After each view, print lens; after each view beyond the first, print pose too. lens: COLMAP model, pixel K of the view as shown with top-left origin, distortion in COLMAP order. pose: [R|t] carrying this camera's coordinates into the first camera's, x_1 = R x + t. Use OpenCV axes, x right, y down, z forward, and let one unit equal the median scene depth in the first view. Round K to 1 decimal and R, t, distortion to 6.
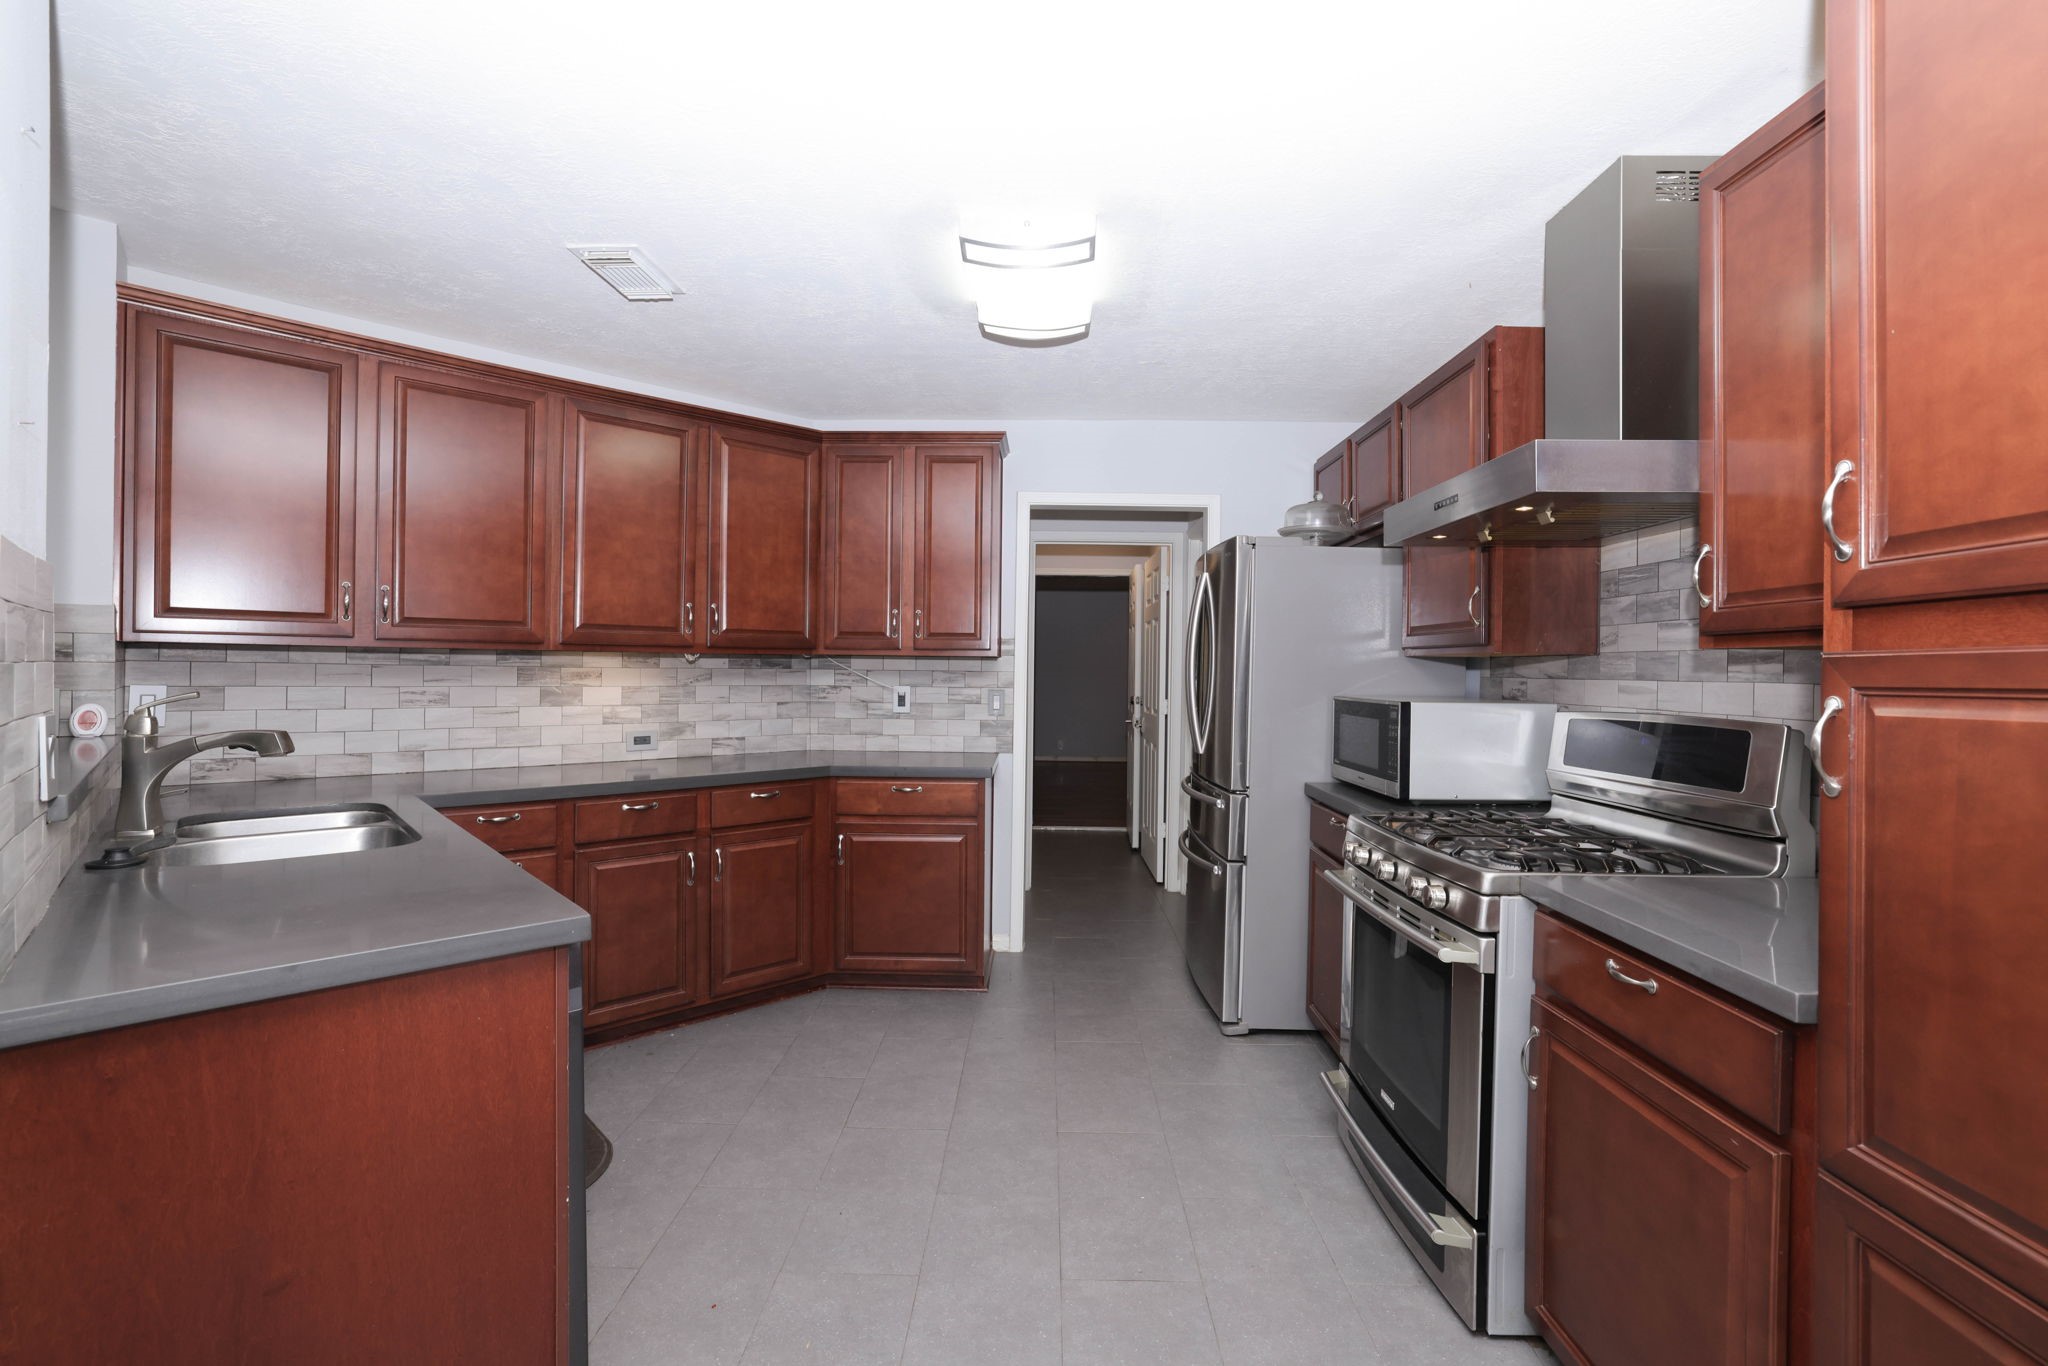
lens RADIAL K [[913.9, 0, 1021.8], [0, 913.9, 669.2], [0, 0, 1]] dist [-0.043203, 0.017251]
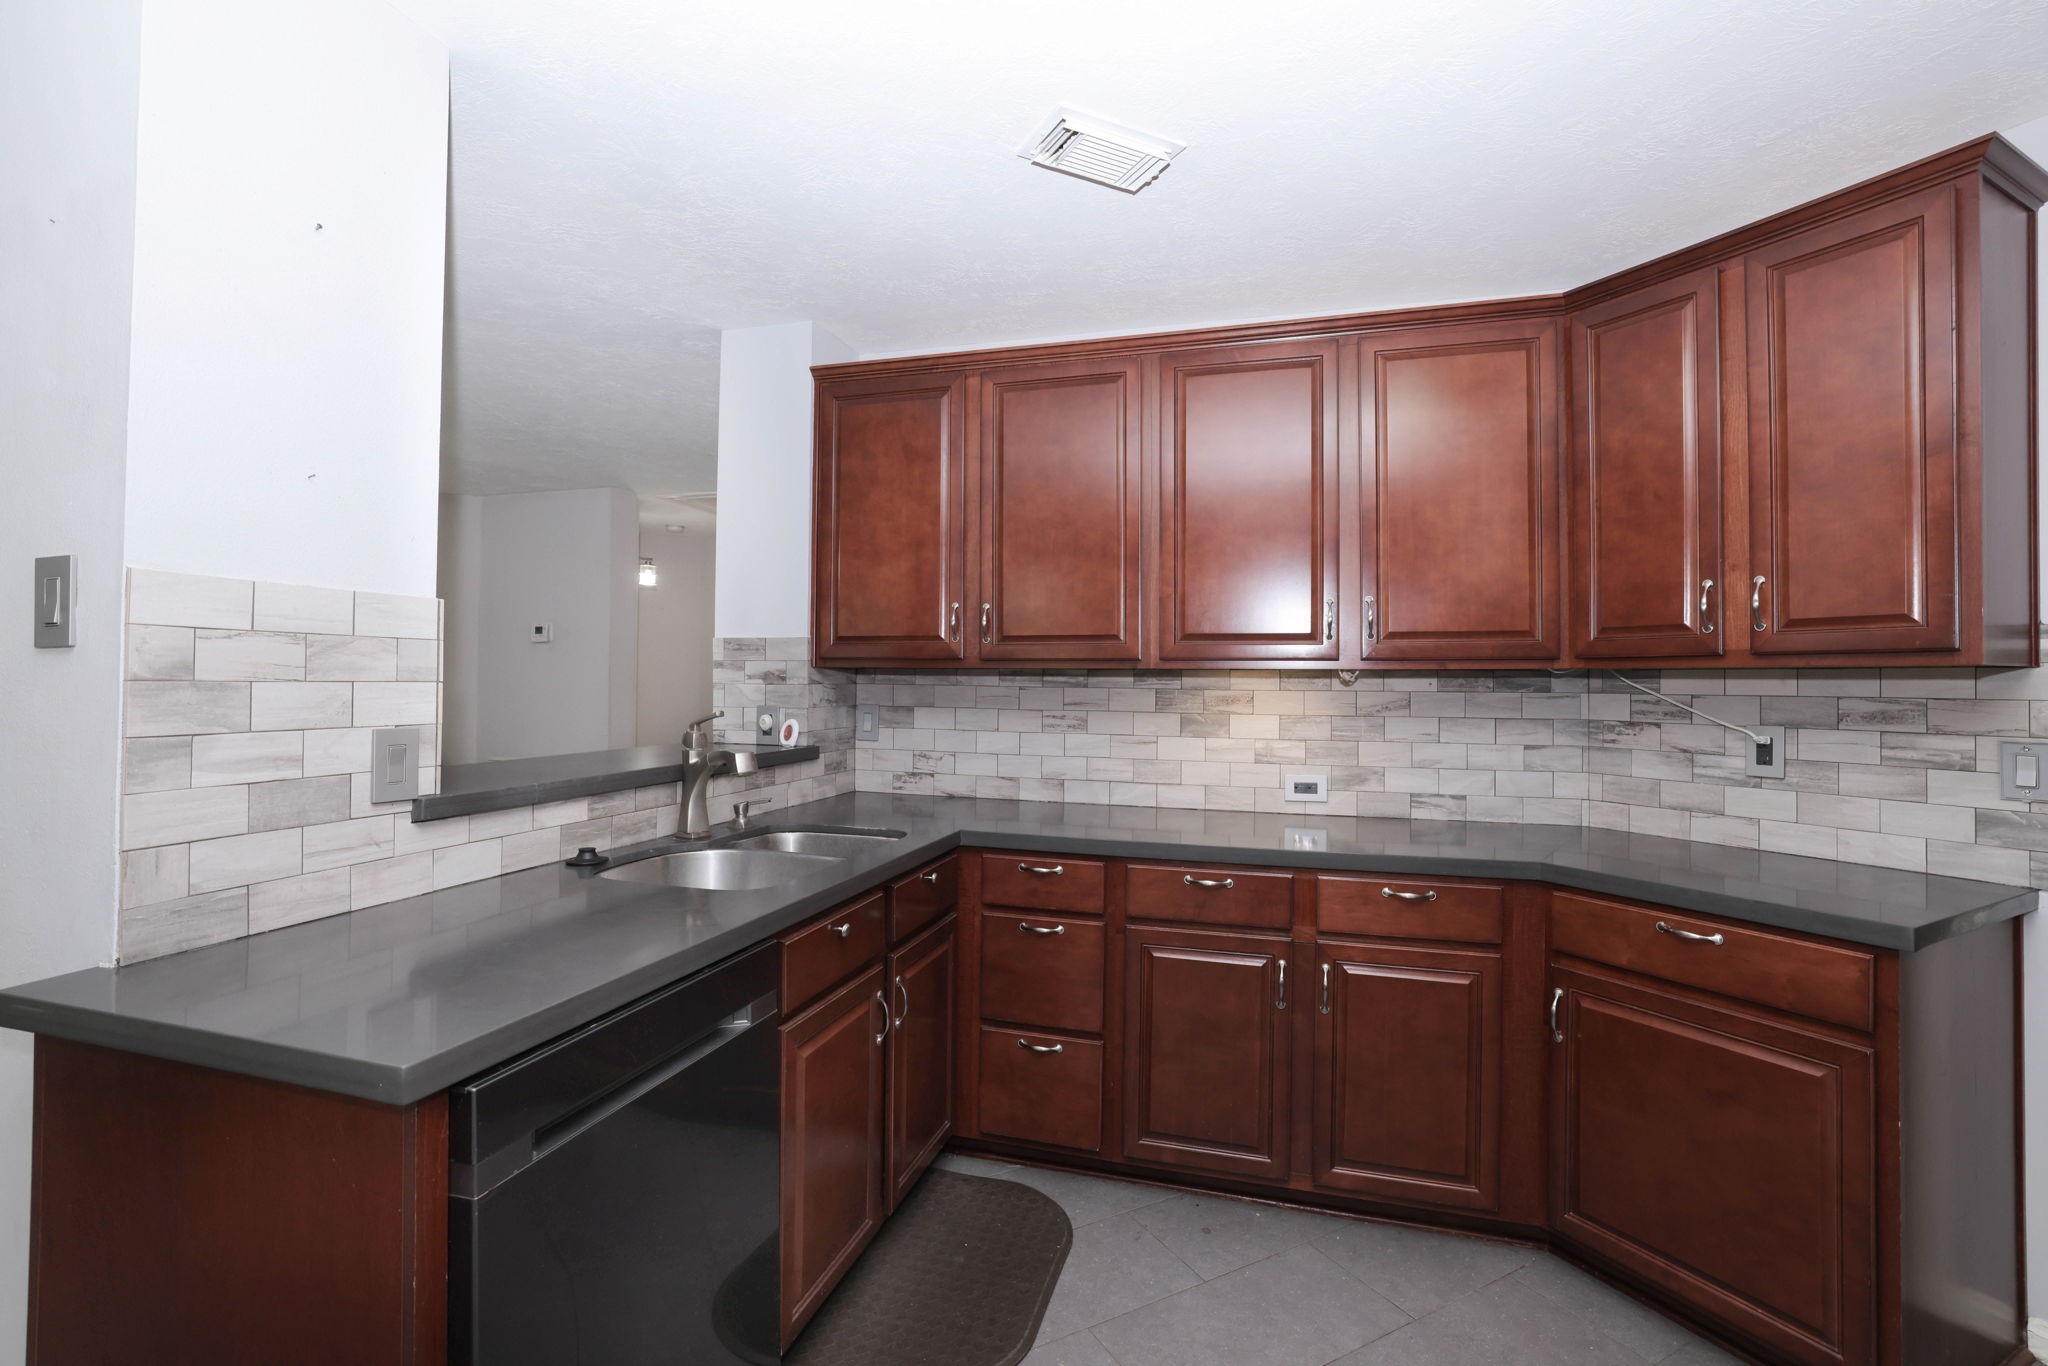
lens RADIAL K [[913.9, 0, 1021.8], [0, 913.9, 669.2], [0, 0, 1]] dist [-0.043203, 0.017251]
pose [[0.493772, -0.019705, -0.869368, 0.121968], [-0.003382, 0.999692, -0.024579, -0.000115], [0.869585, 0.015076, 0.493553, 0.436314]]
